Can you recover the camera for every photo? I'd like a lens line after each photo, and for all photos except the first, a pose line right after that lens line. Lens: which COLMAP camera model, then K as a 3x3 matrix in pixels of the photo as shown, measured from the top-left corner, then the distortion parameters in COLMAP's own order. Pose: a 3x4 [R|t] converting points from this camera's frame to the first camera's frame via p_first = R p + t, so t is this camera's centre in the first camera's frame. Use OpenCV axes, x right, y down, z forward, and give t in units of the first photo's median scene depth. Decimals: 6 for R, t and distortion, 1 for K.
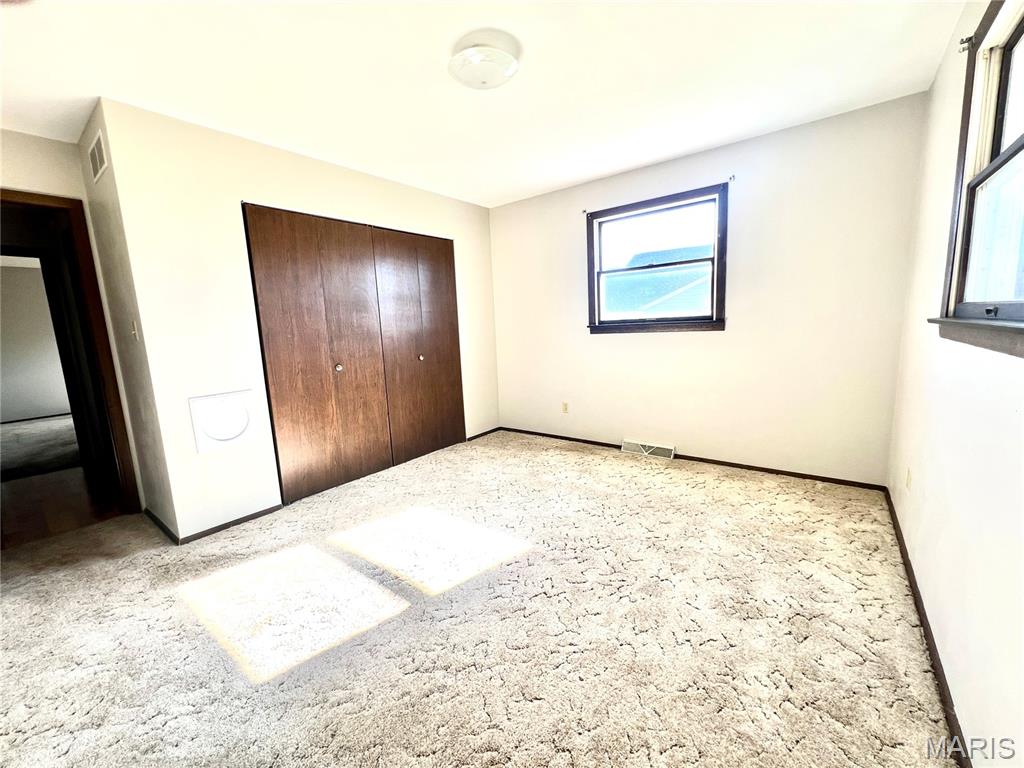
lens RADIAL K [[409.5, 0, 512.4], [0, 409.5, 385.2], [0, 0, 1]] dist [-0.000258, 0.000398]
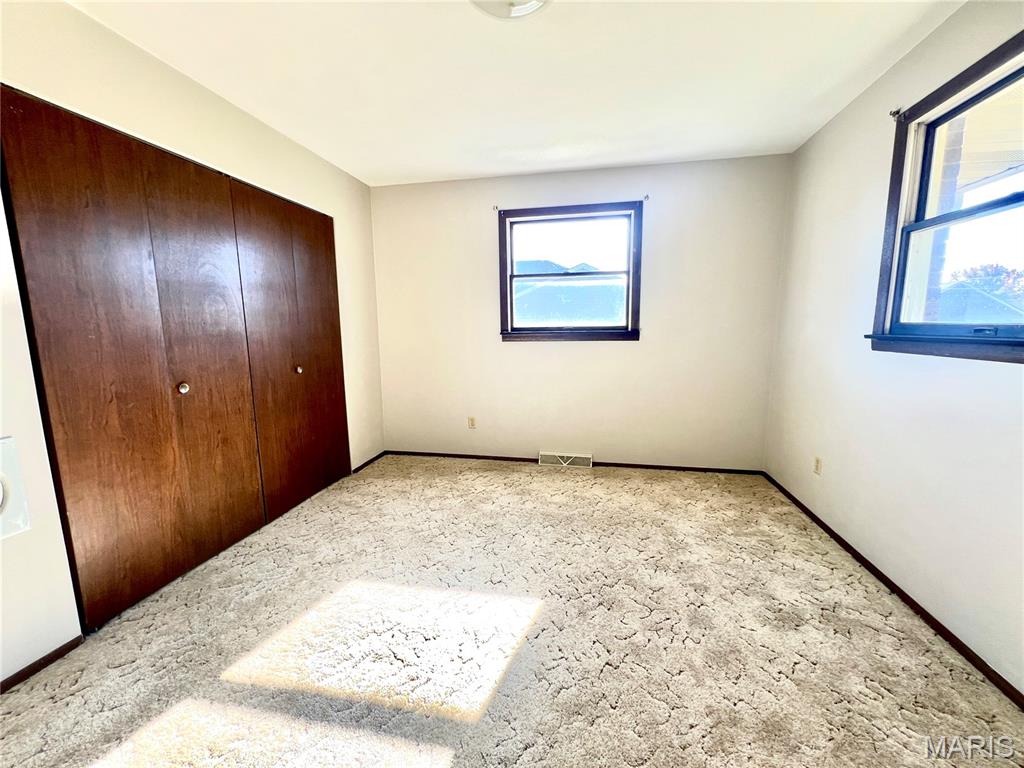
lens RADIAL K [[409.5, 0, 512.4], [0, 409.5, 385.2], [0, 0, 1]] dist [-0.000258, 0.000398]
pose [[0.894949, -0.030556, 0.445121, -0.234890], [0.038043, 0.999245, -0.007893, -0.021381], [-0.444544, 0.023997, 0.895436, 0.192013]]
